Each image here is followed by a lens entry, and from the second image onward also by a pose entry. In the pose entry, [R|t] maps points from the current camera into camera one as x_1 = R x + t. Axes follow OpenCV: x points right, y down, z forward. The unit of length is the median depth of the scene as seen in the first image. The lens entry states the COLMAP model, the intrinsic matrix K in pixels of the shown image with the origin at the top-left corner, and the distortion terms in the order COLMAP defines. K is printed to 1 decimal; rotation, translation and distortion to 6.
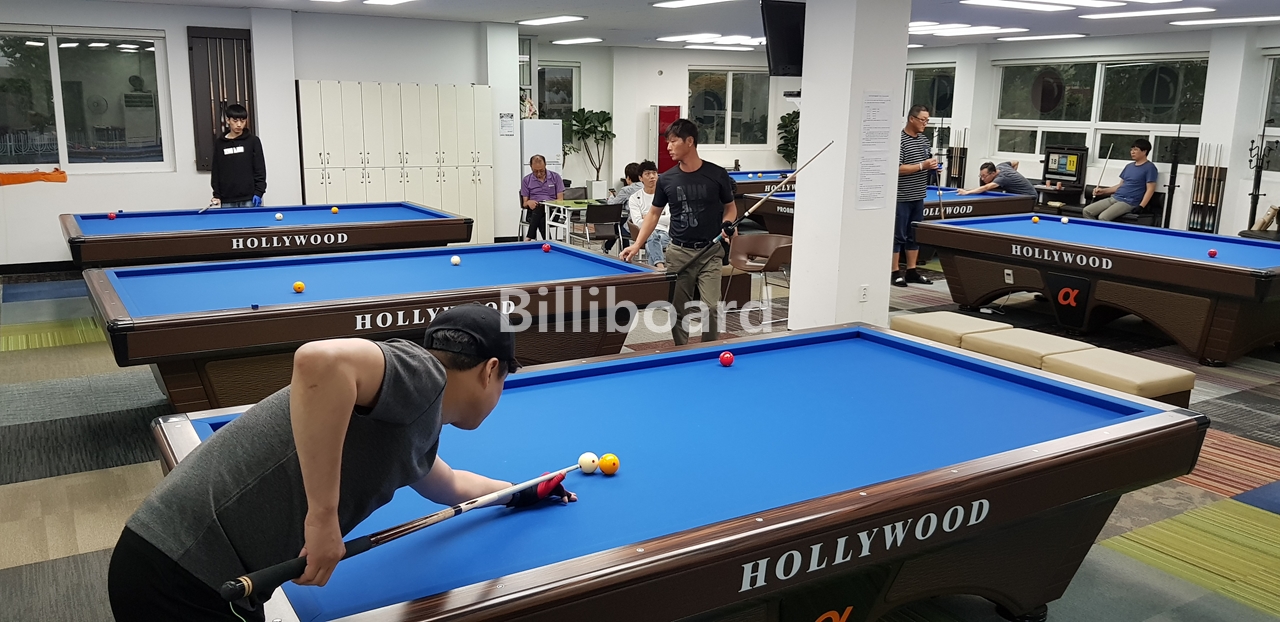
lens RADIAL K [[1015.1, 0, 619.7], [0, 1015.1, 309.2], [0, 0, 1]] dist [0.080058, -0.146585]
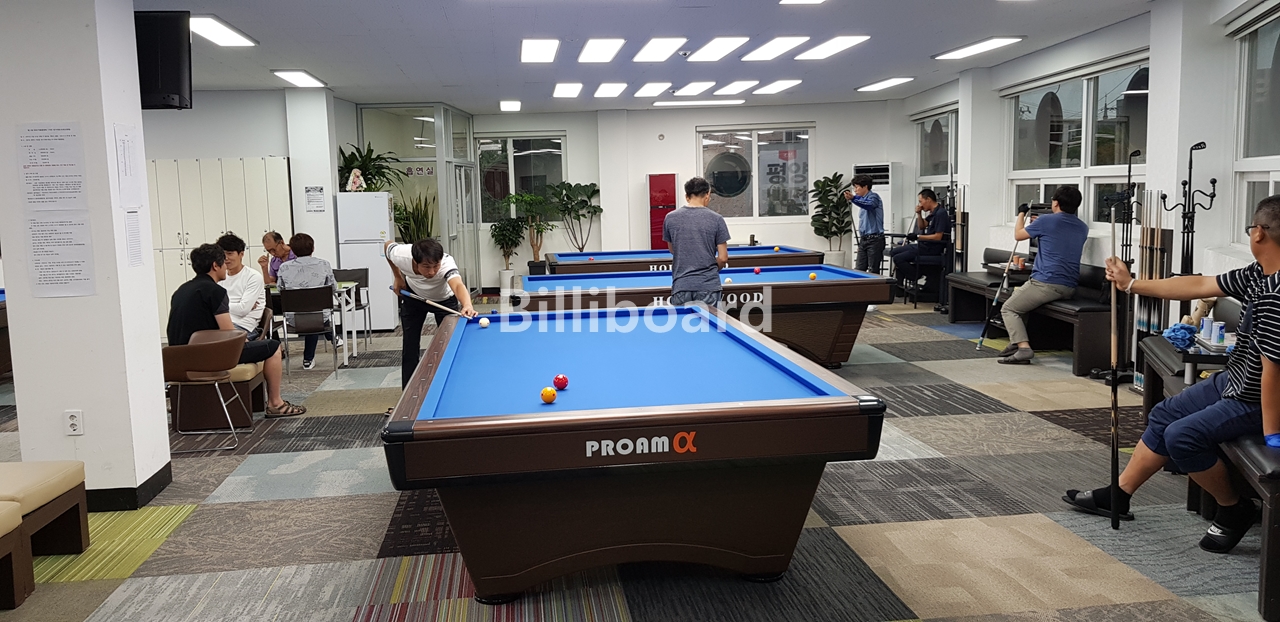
lens RADIAL K [[1015.1, 0, 619.7], [0, 1015.1, 309.2], [0, 0, 1]] dist [0.080058, -0.146585]
pose [[0.908692, 0.009975, -0.417349, 0.531480], [-0.045011, 0.996228, -0.074191, -0.033848], [0.415035, 0.086202, 0.905713, 0.330781]]
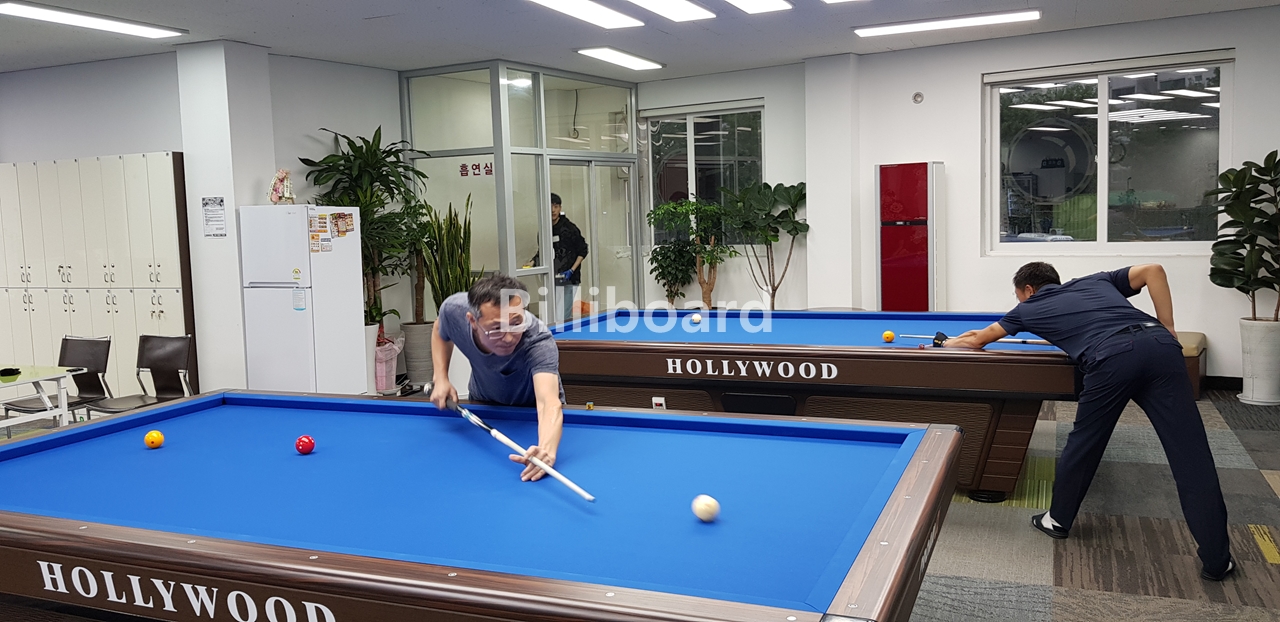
lens RADIAL K [[1015.1, 0, 619.7], [0, 1015.1, 309.2], [0, 0, 1]] dist [0.080058, -0.146585]
pose [[0.577196, 0.044003, -0.815419, 0.513736], [-0.121691, 0.992032, -0.032606, -0.147422], [0.807487, 0.118049, 0.577952, 0.908705]]
